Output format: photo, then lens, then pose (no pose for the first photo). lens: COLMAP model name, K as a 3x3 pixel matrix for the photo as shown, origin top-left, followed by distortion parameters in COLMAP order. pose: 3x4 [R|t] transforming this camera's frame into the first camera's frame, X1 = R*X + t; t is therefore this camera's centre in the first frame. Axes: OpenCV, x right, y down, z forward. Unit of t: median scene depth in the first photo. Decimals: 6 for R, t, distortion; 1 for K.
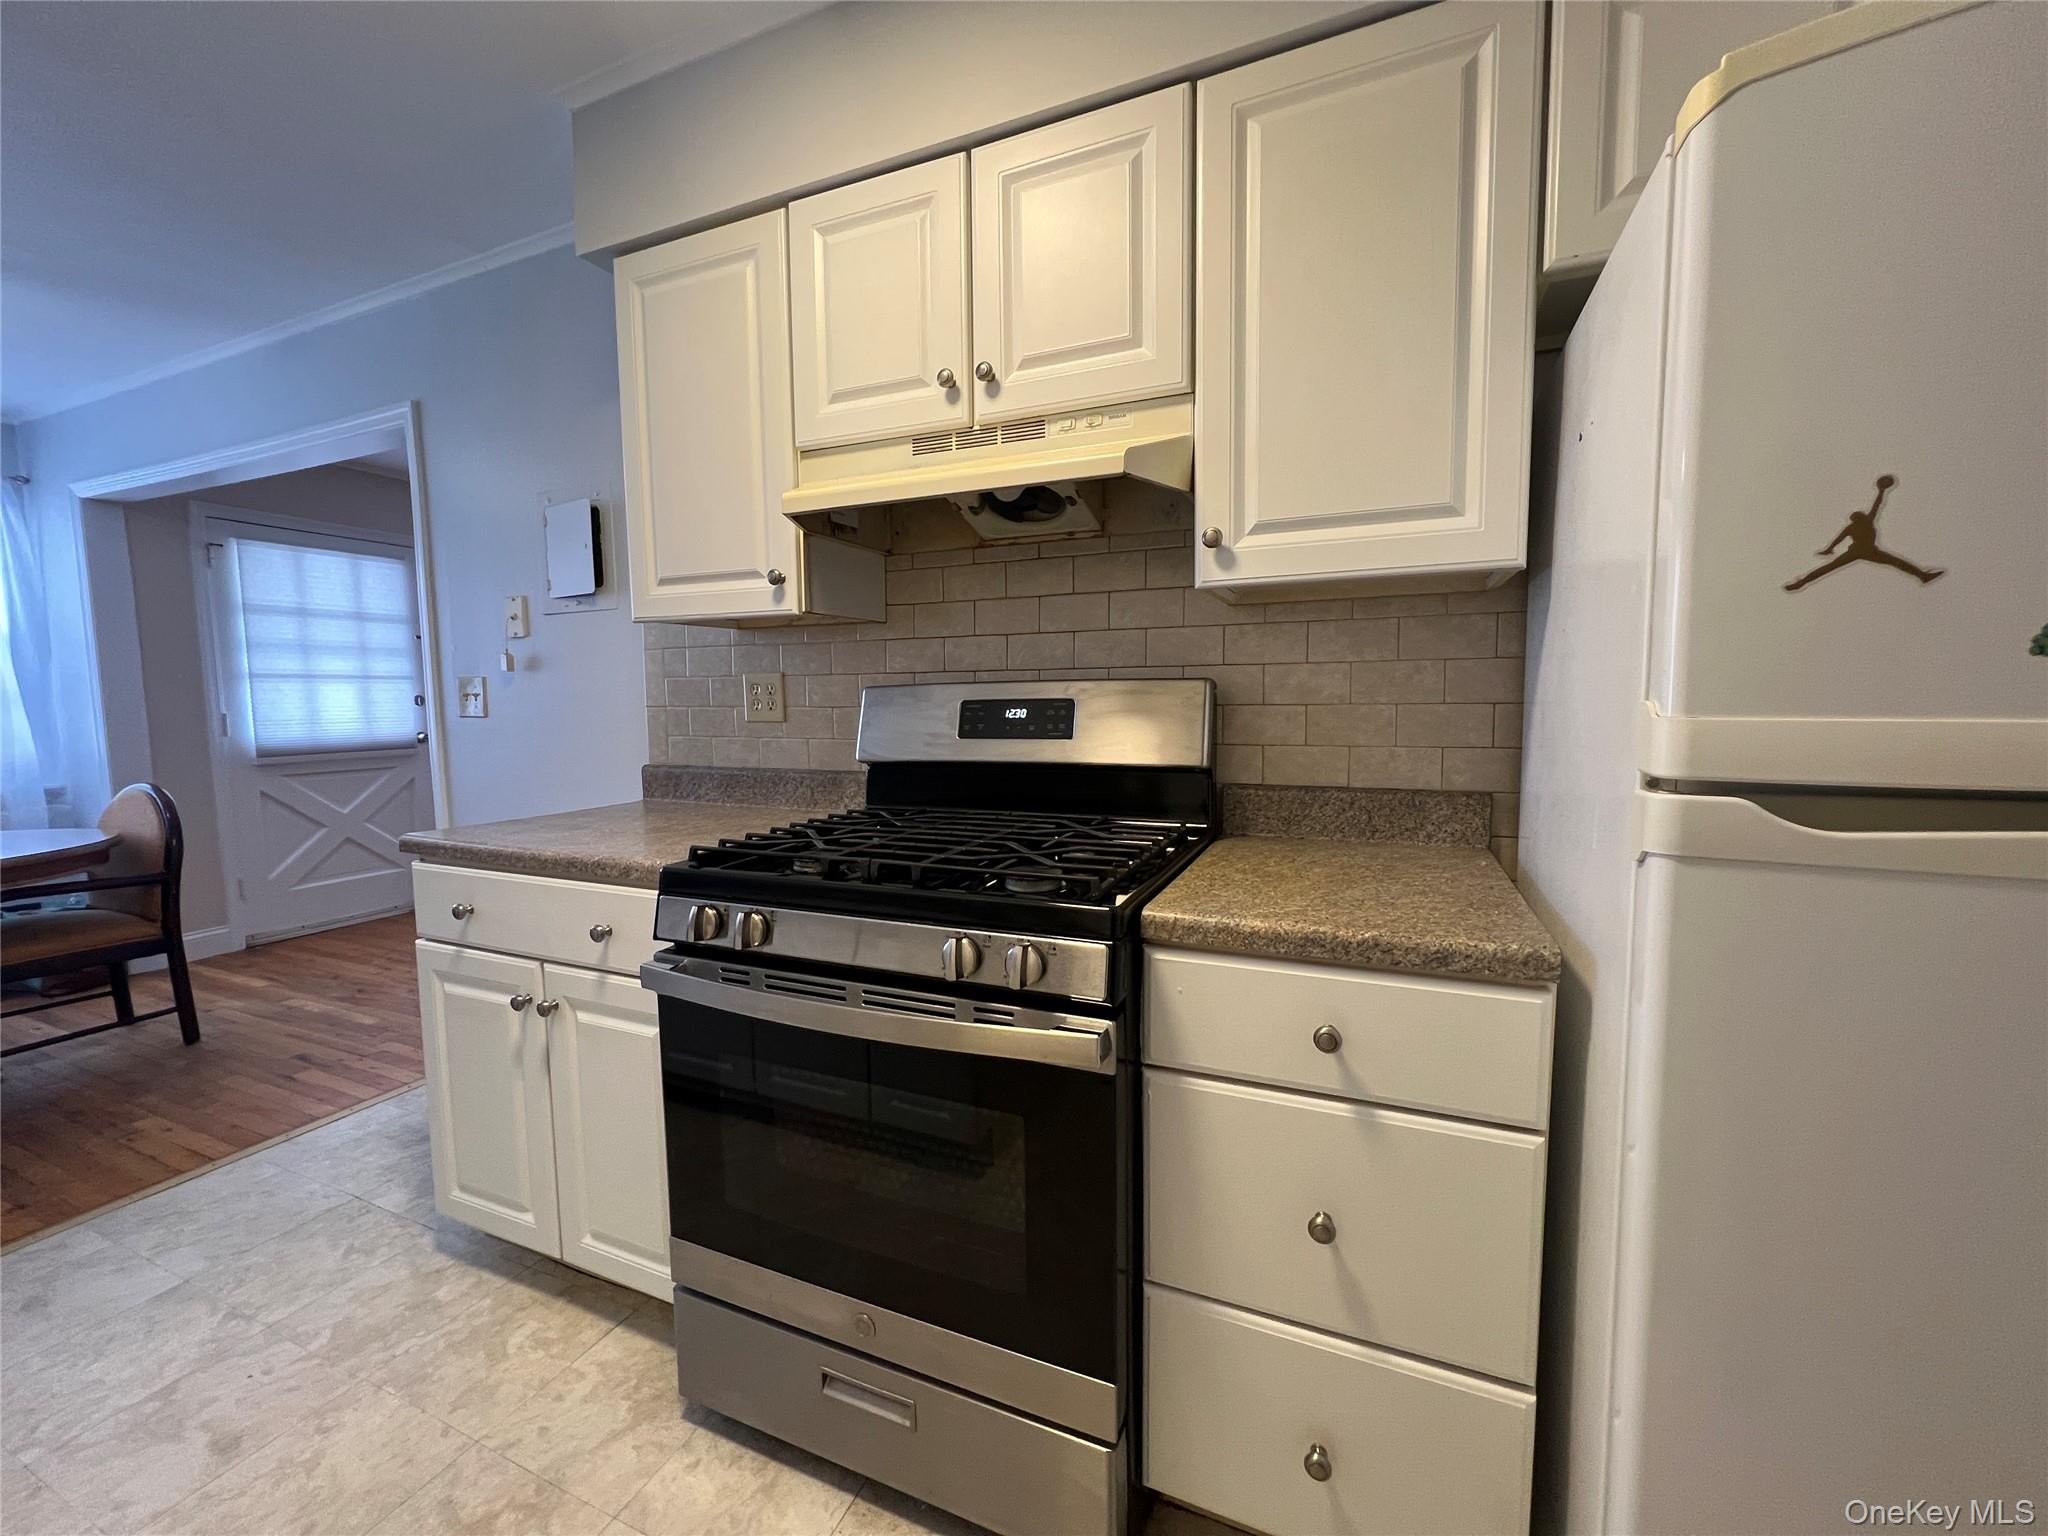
lens RADIAL K [[825.3, 0, 1024.0], [0, 825.3, 768.0], [0, 0, 1]] dist [-0.001950, 0.000830]
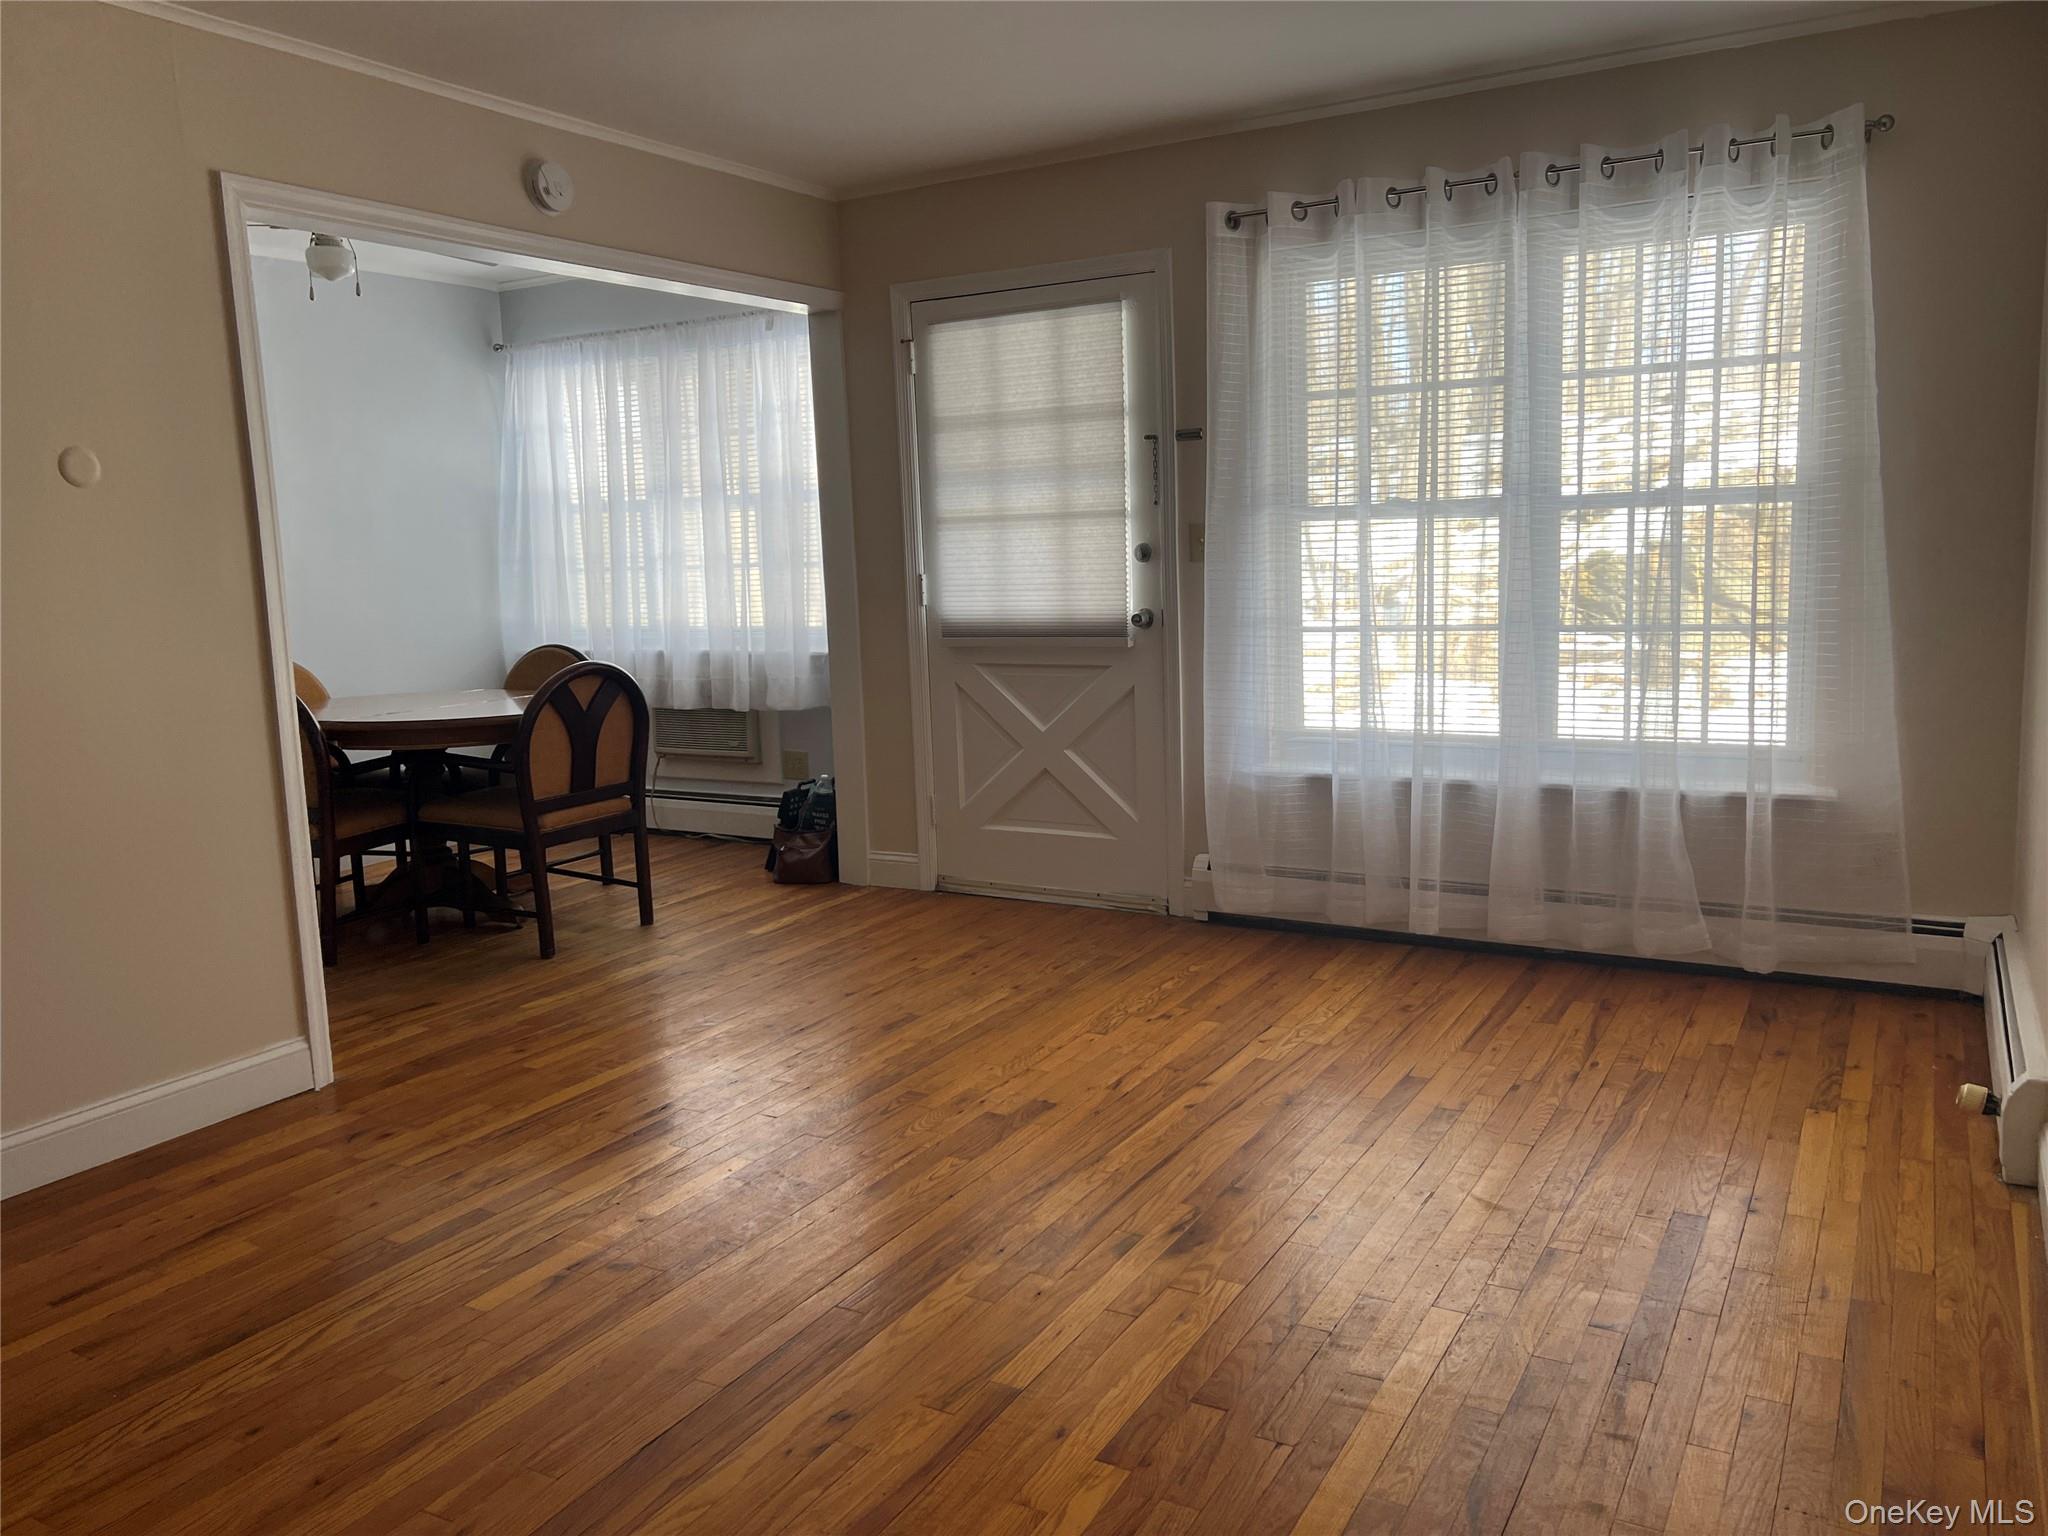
lens RADIAL K [[1561.5, 0, 1024.0], [0, 1561.5, 768.0], [0, 0, 1]] dist [0.078831, -0.010714]
pose [[-0.107612, 0.144453, -0.983643, 0.381514], [-0.061695, 0.986511, 0.151624, -0.104009], [0.992277, 0.077002, -0.097248, 1.144175]]
